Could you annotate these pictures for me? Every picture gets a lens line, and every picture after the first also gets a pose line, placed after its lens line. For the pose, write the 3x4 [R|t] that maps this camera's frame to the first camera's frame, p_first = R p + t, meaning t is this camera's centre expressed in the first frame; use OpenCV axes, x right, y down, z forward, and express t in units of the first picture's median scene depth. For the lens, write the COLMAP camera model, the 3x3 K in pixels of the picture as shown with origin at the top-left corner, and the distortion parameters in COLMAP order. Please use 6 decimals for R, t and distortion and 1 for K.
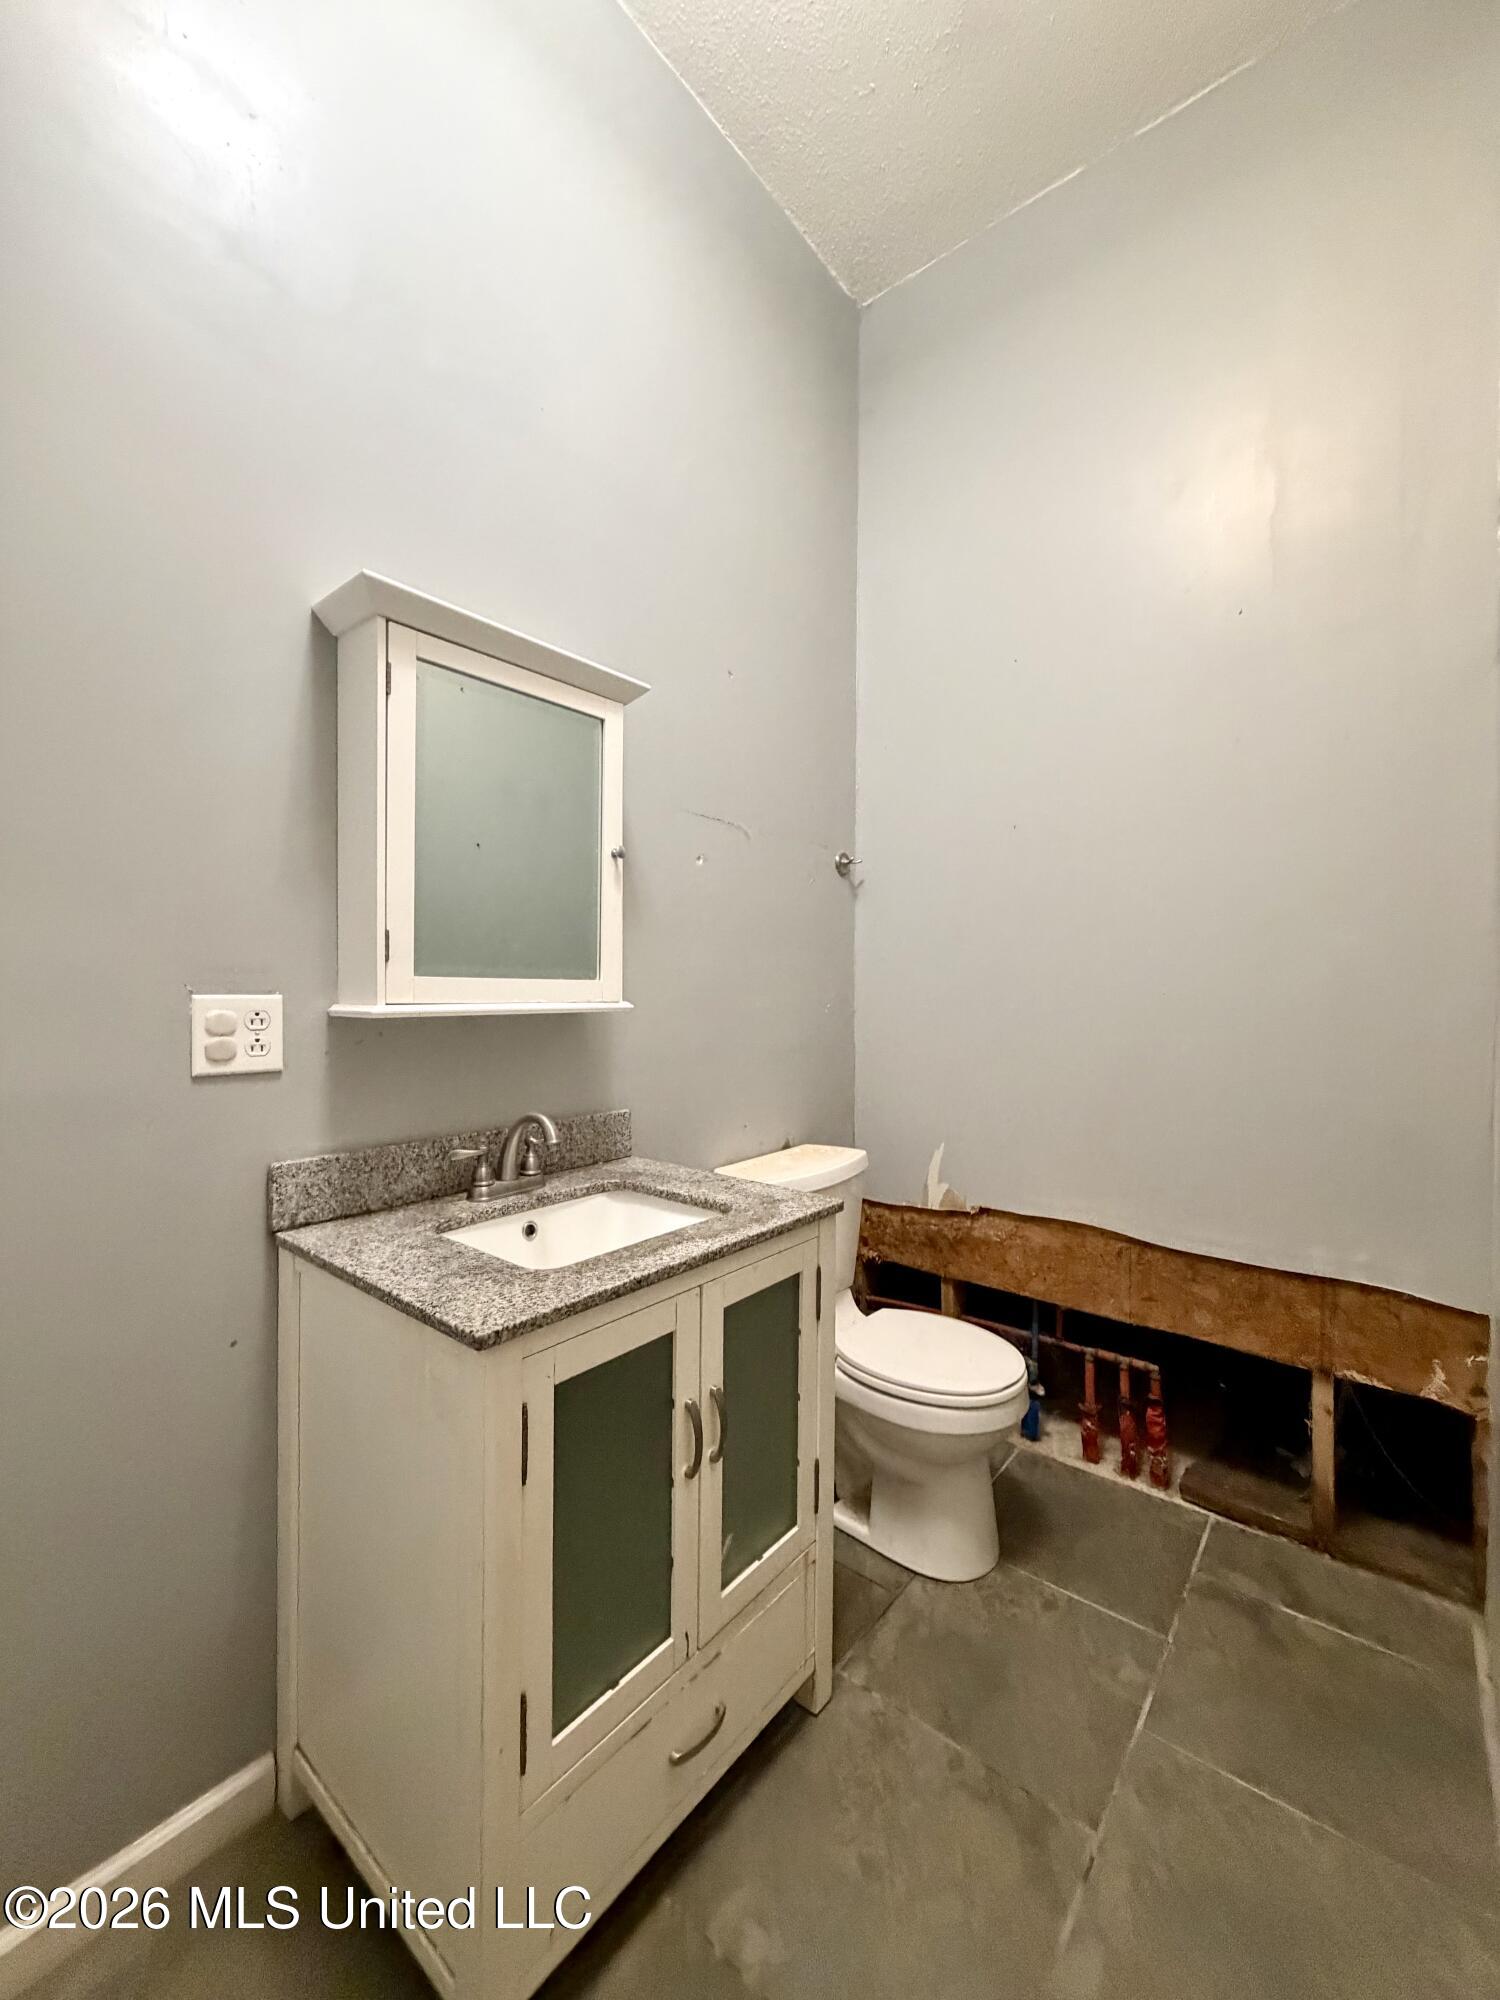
lens RADIAL K [[794.8, 0, 750.0], [0, 794.8, 1000.0], [0, 0, 1]] dist [0.001261, -0.000182]
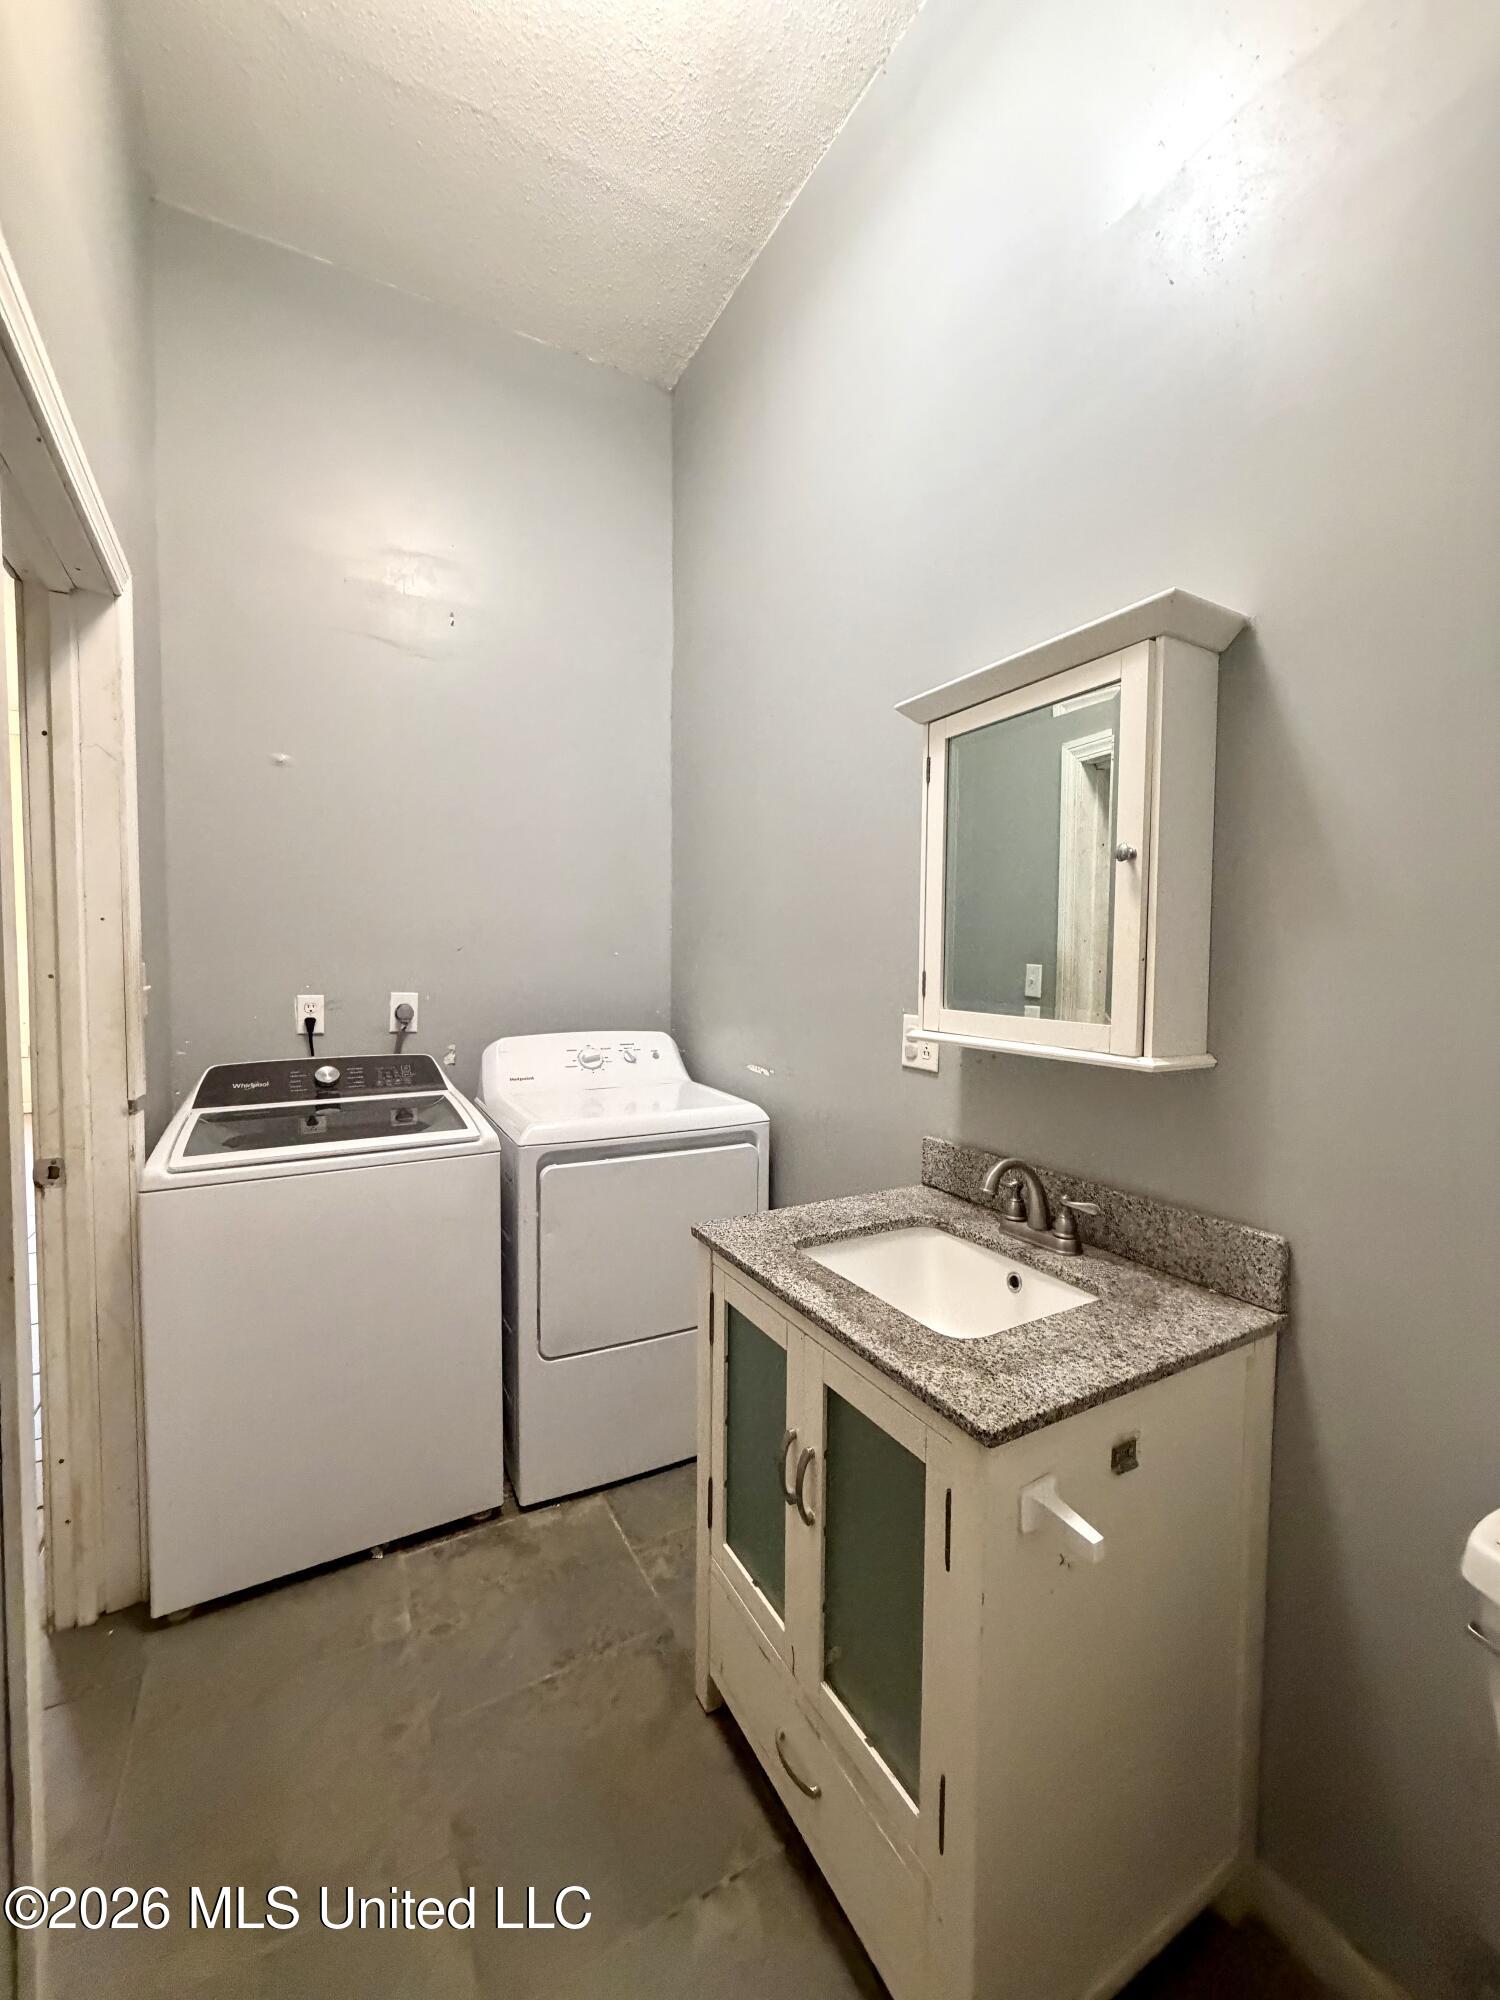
lens RADIAL K [[794.8, 0, 750.0], [0, 794.8, 1000.0], [0, 0, 1]] dist [0.001261, -0.000182]
pose [[-0.356777, 0.039345, -0.933361, 0.819697], [-0.025739, 0.998319, 0.051922, -0.100220], [0.933835, 0.042548, -0.355165, 1.193377]]
